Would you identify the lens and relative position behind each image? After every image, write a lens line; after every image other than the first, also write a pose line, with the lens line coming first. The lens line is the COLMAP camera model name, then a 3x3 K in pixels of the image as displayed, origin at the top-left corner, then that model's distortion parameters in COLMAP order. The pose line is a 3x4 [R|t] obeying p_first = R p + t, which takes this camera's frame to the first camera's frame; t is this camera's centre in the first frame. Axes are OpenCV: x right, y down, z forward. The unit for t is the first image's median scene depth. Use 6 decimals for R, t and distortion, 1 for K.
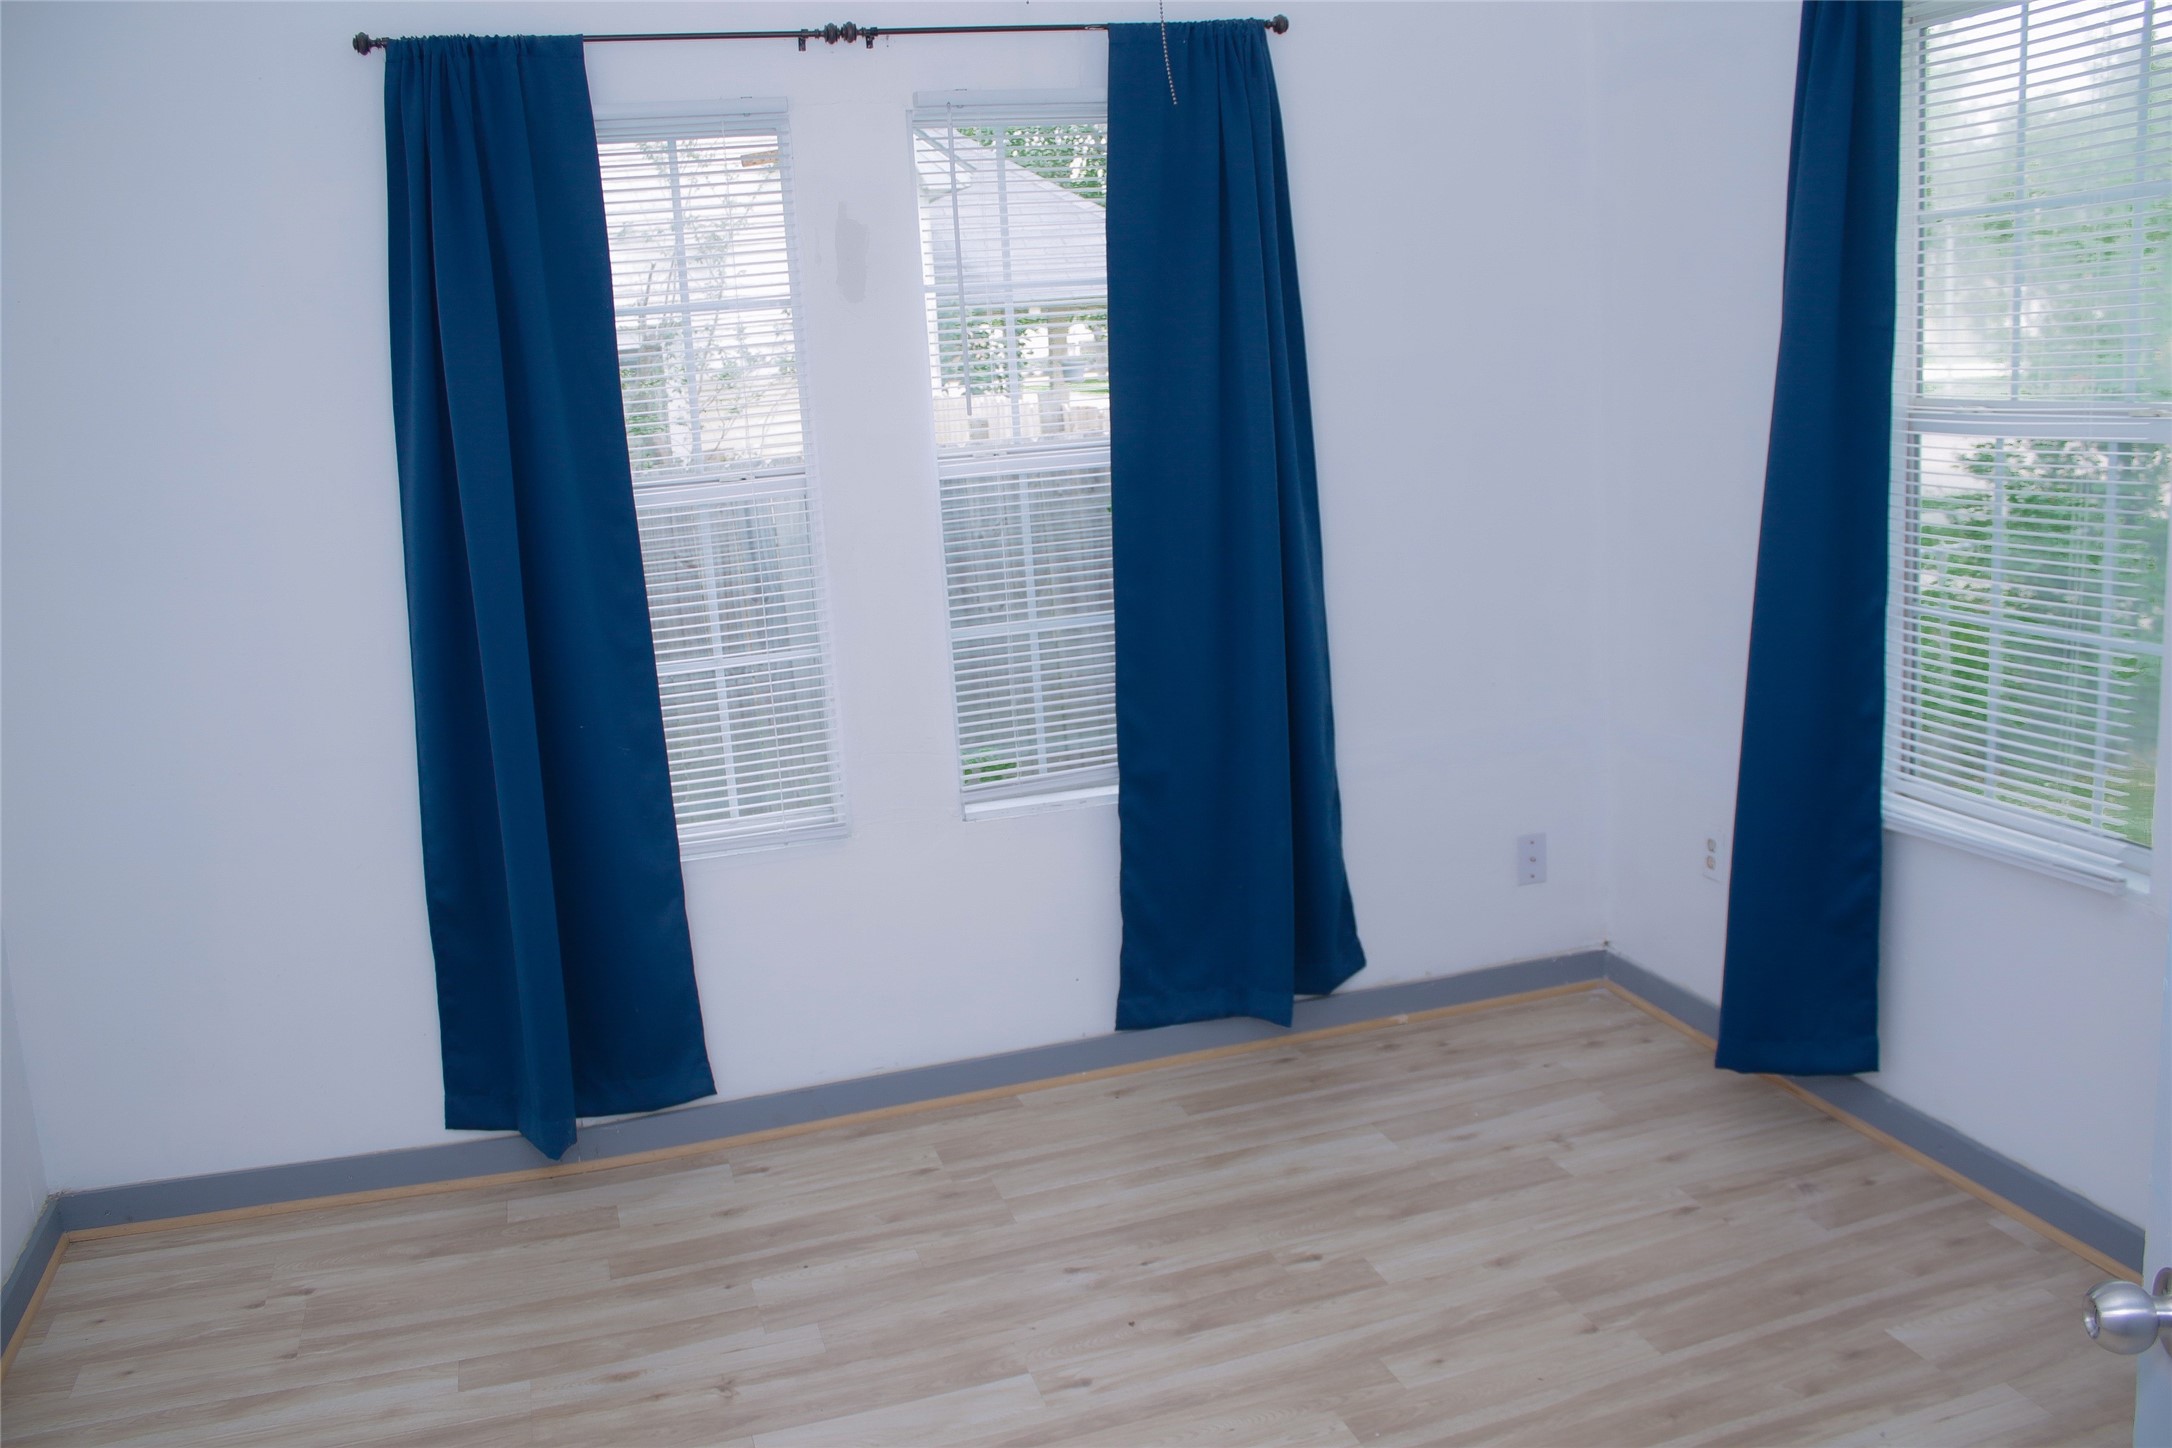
lens RADIAL K [[1825.0, 0, 1099.0], [0, 1825.0, 708.7], [0, 0, 1]] dist [-0.153730, 0.139591]
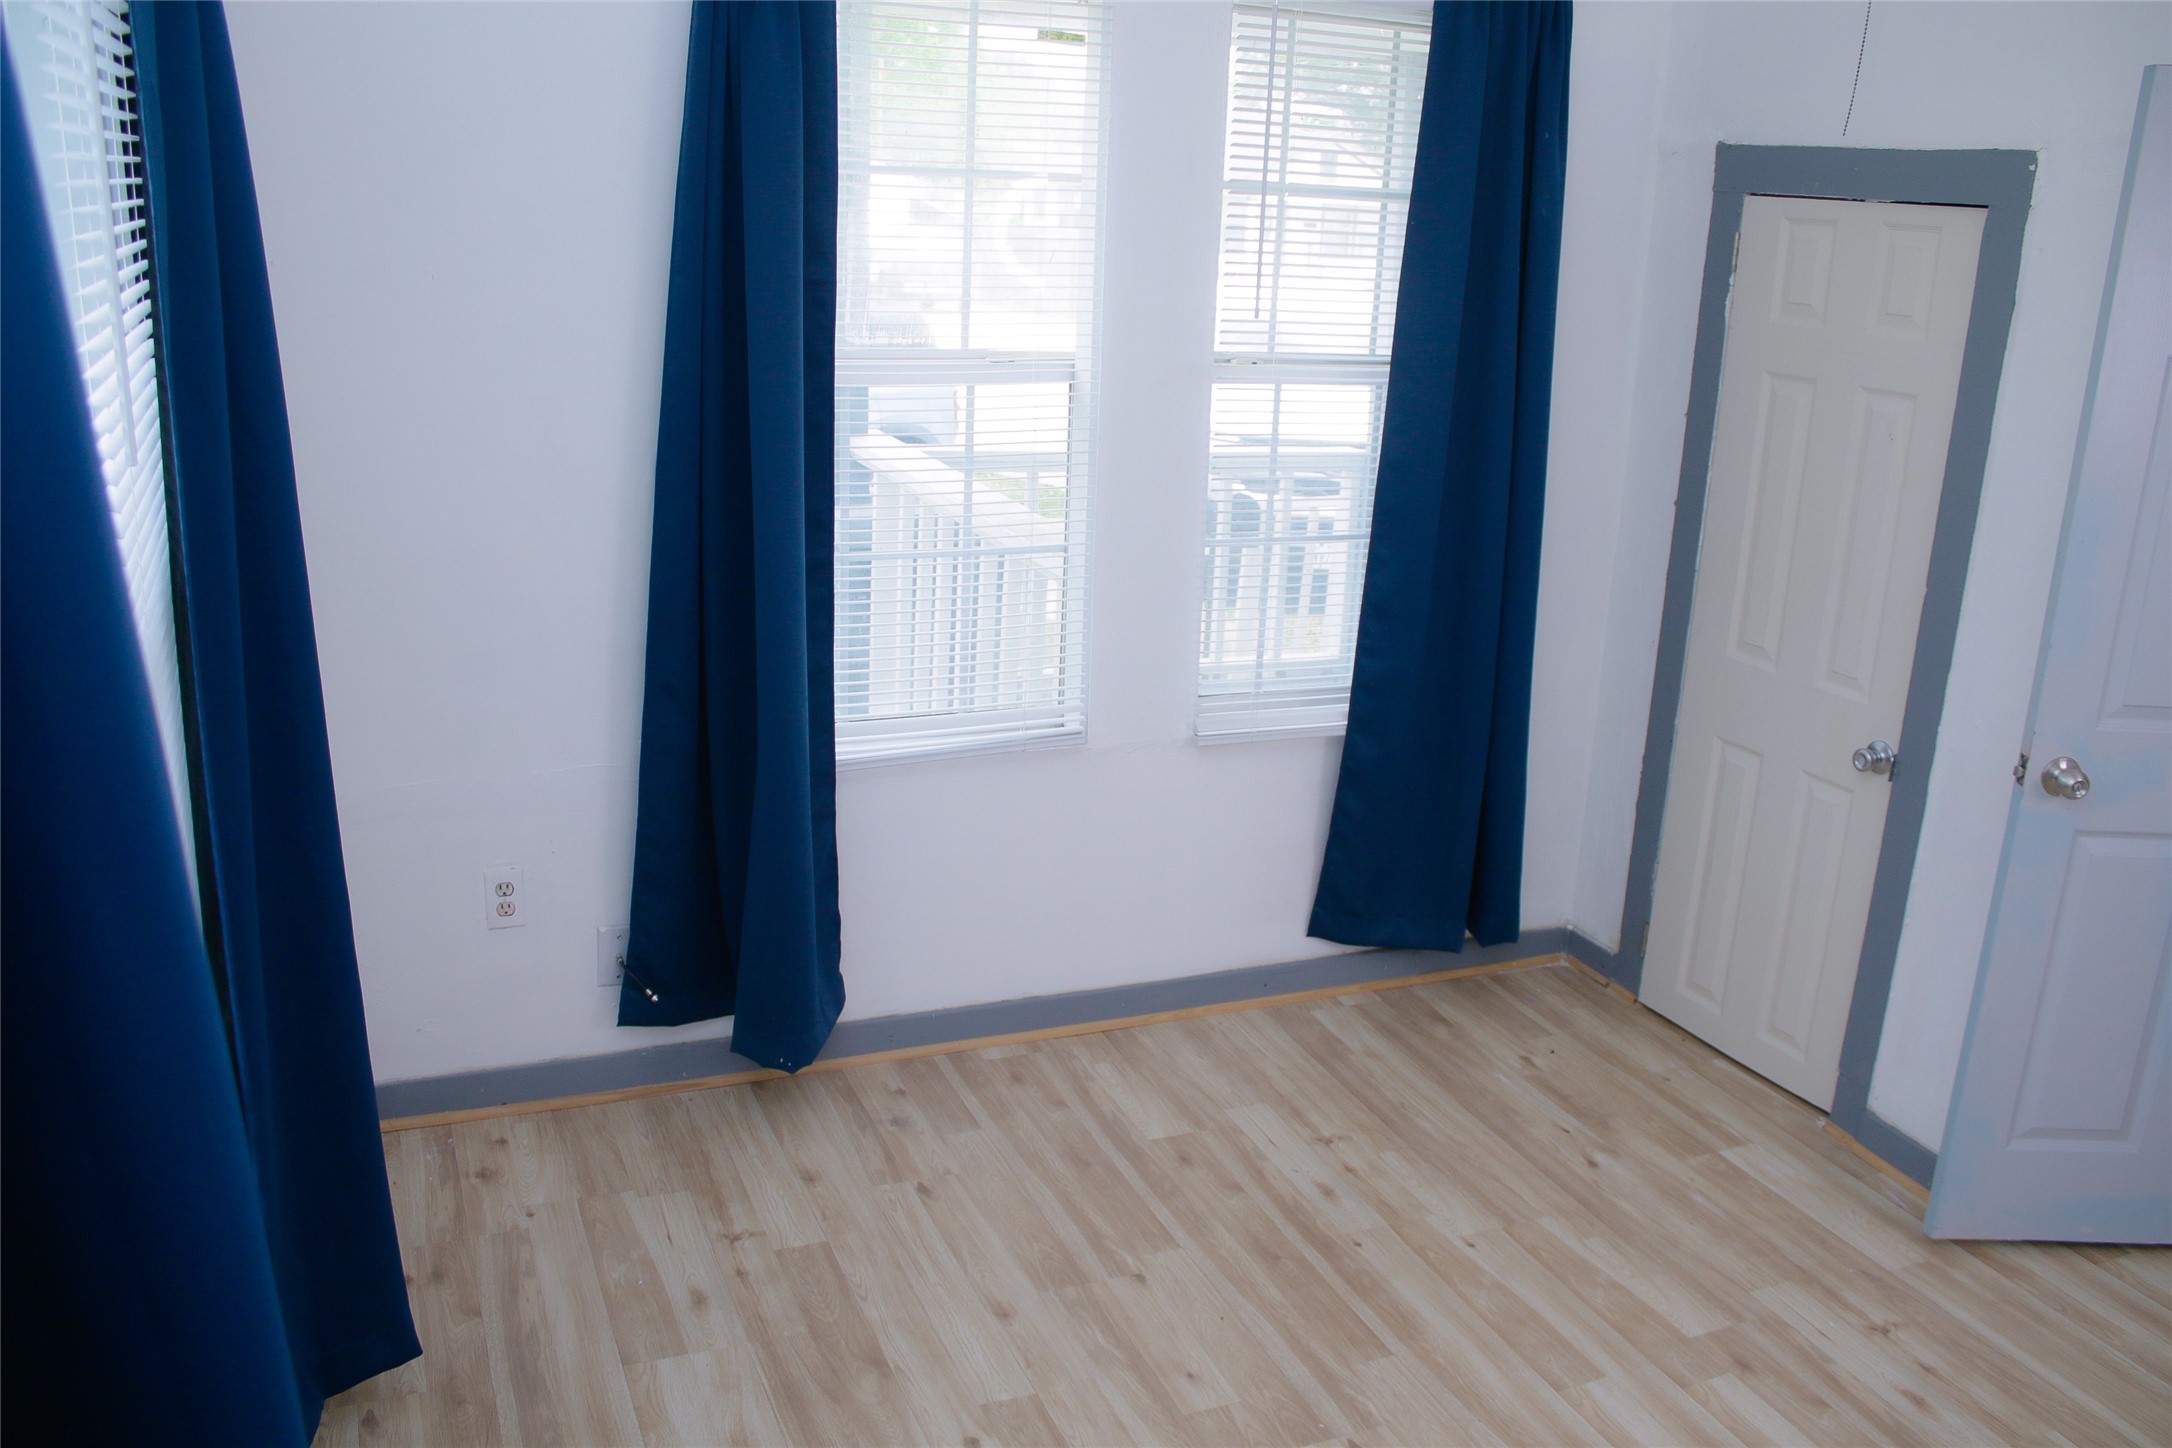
lens RADIAL K [[1825.0, 0, 1081.0], [0, 1825.0, 720.4], [0, 0, 1]] dist [-0.153730, 0.139591]
pose [[-0.087858, -0.228609, 0.969546, -0.538601], [0.163841, 0.956738, 0.240436, -0.176679], [-0.982567, 0.179976, -0.046601, 0.841350]]
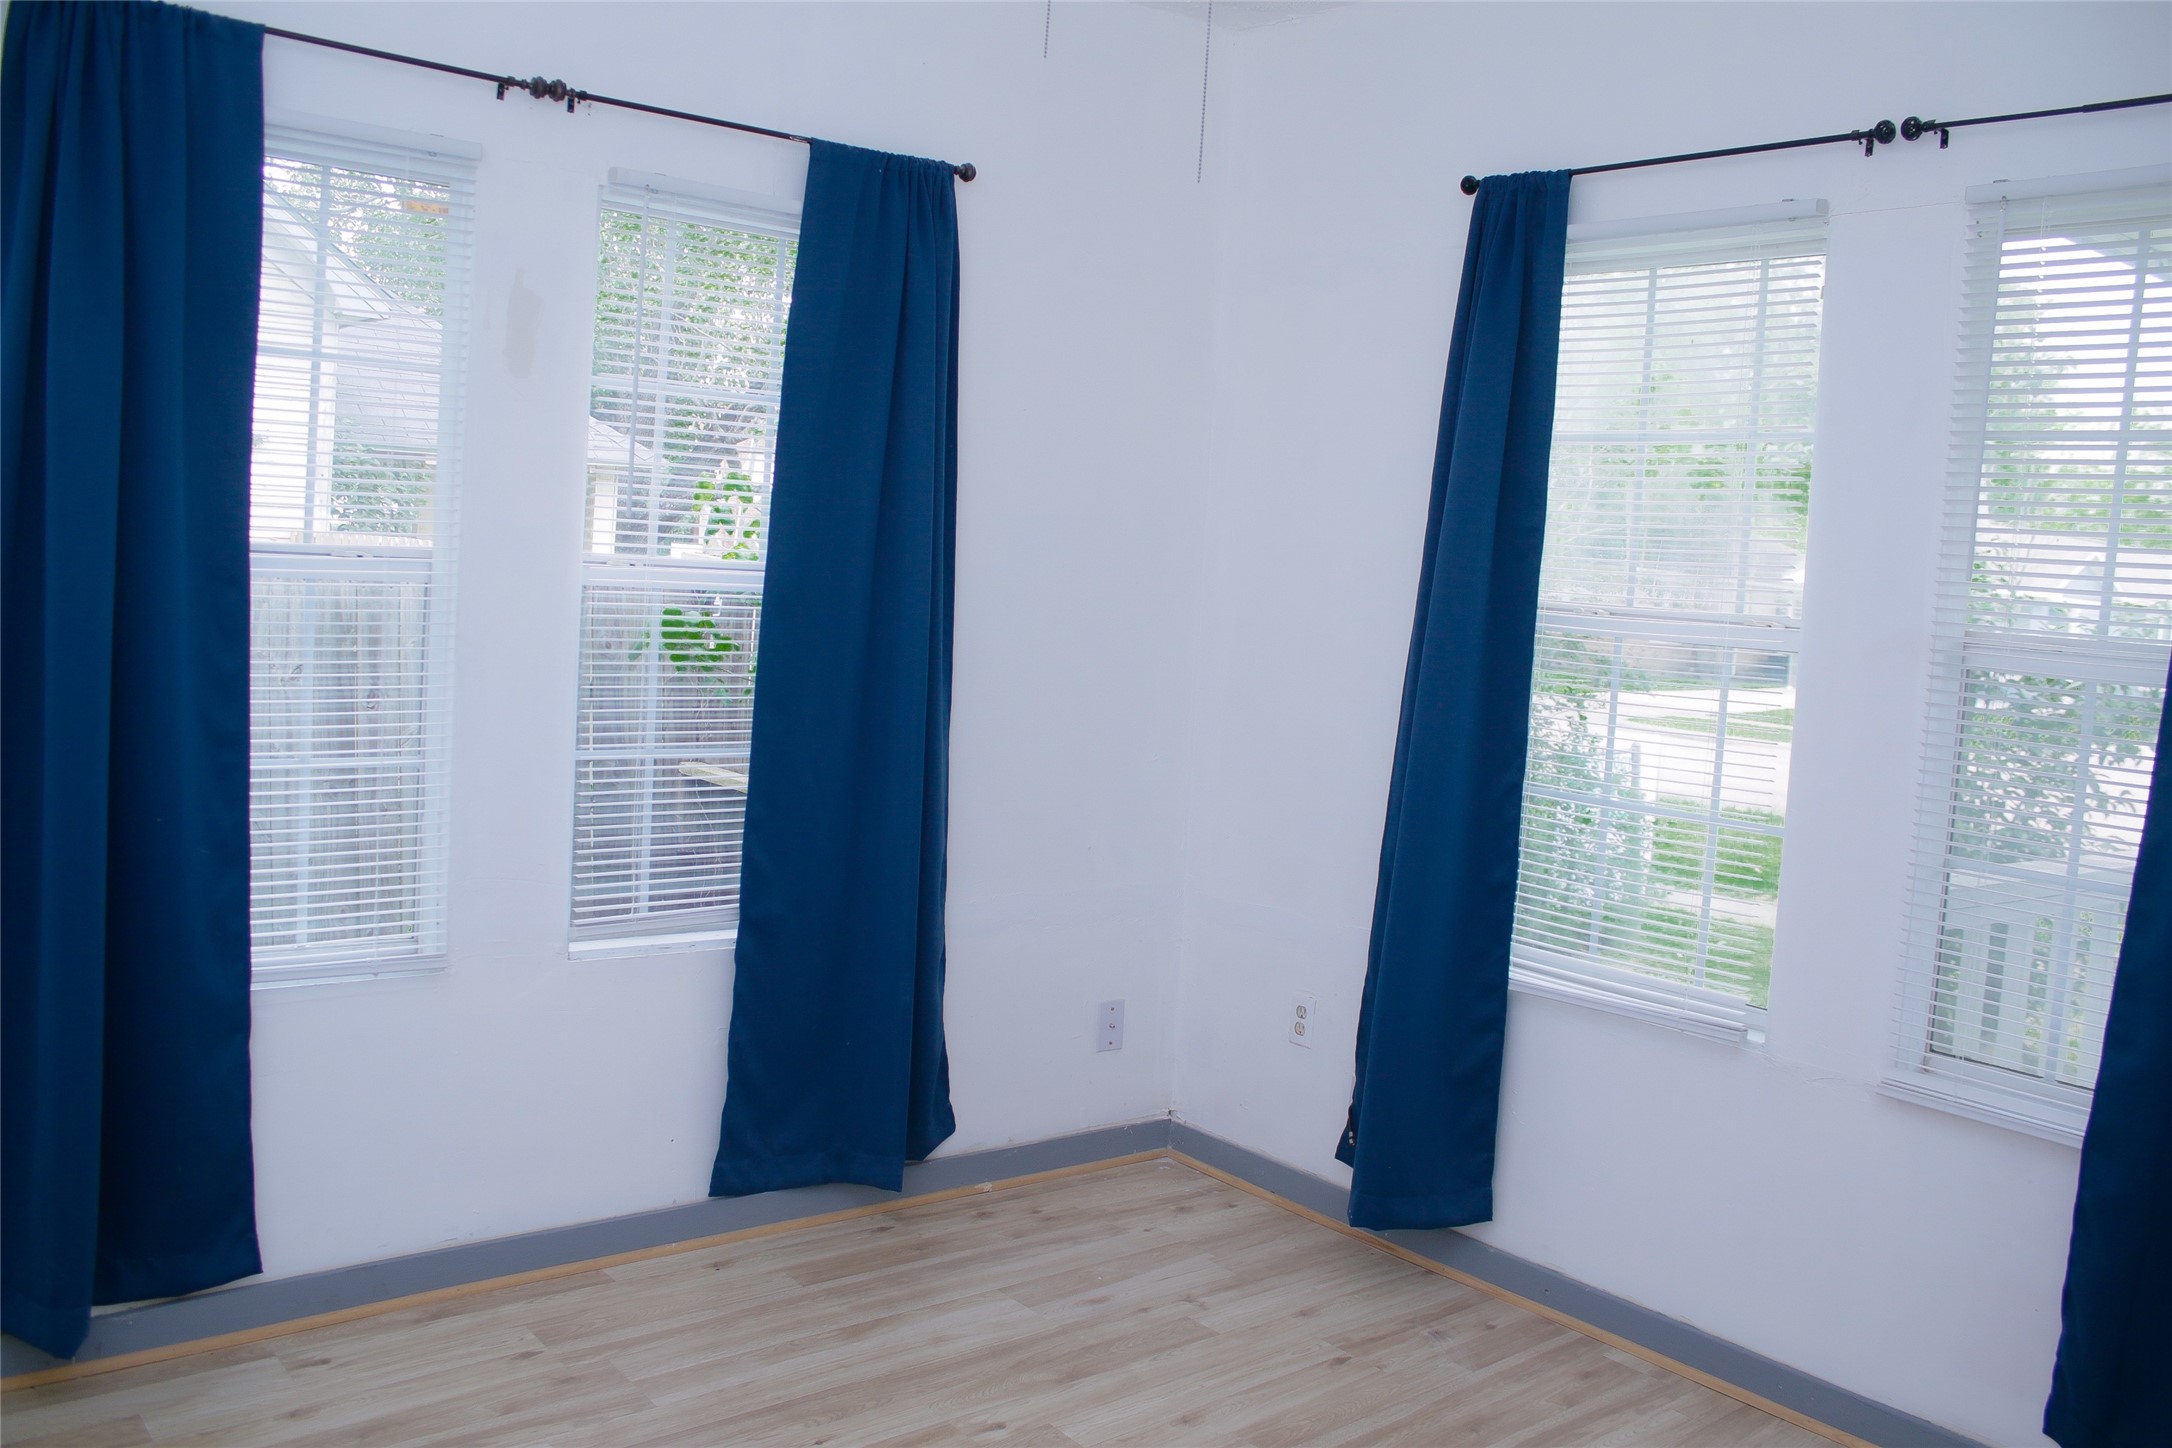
lens RADIAL K [[1825.0, 0, 1112.0], [0, 1825.0, 706.1], [0, 0, 1]] dist [-0.153730, 0.139591]
pose [[0.918882, 0.087985, 0.384597, -0.197913], [-0.041696, 0.991014, -0.127096, 0.042847], [-0.392323, 0.100750, 0.914293, 0.073951]]
